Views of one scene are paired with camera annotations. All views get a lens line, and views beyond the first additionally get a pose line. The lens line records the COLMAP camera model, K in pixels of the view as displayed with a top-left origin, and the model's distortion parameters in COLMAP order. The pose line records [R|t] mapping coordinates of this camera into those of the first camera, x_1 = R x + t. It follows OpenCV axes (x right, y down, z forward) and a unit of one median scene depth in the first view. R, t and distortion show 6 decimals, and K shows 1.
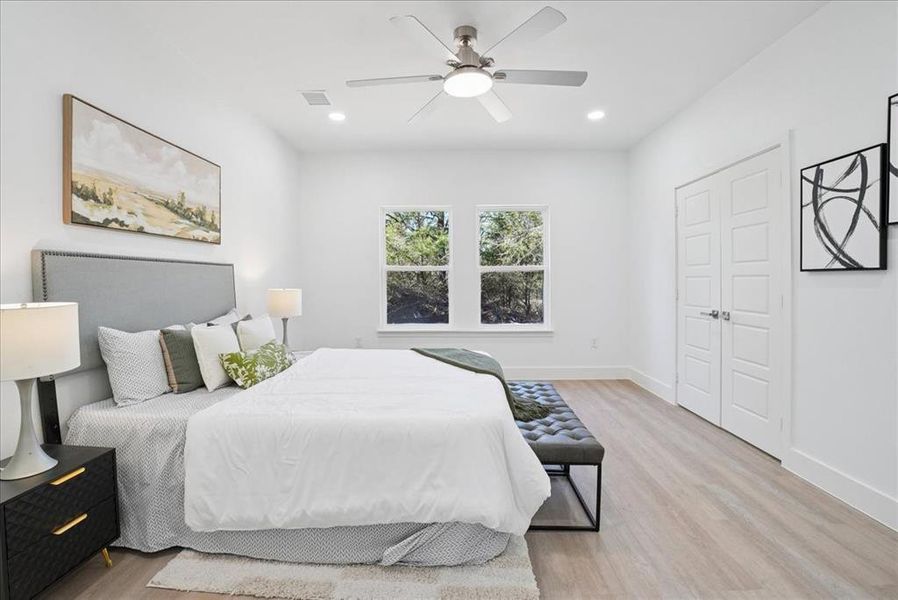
lens RADIAL K [[391.8, 0, 469.1], [0, 391.8, 284.8], [0, 0, 1]] dist [-0.030264, 0.000236]
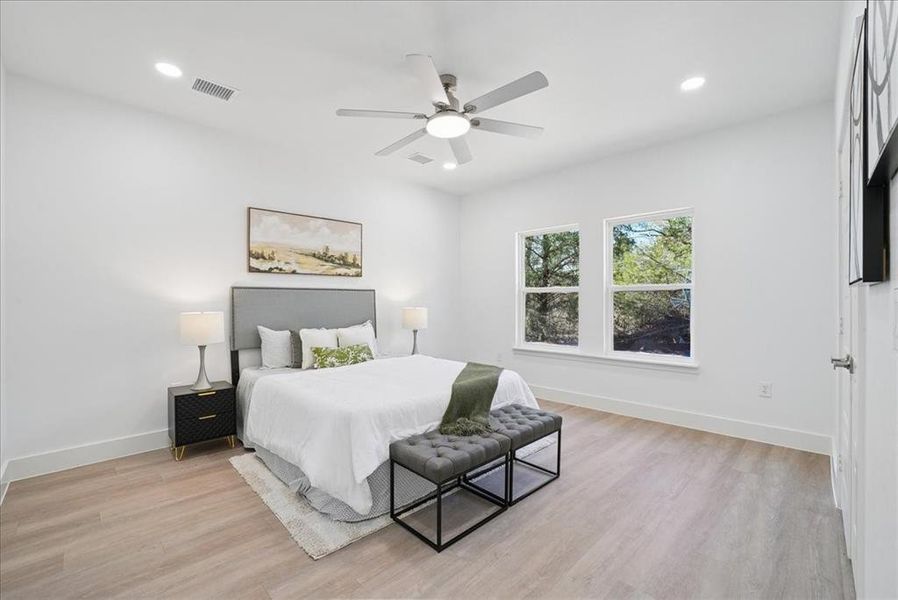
lens RADIAL K [[393.3, 0, 449.1], [0, 393.3, 294.8], [0, 0, 1]] dist [-0.019288, 0.000102]
pose [[0.710962, -0.009337, -0.703168, 0.806971], [-0.008728, 0.999718, -0.022100, -0.006357], [0.703176, 0.021850, 0.710680, 0.210215]]
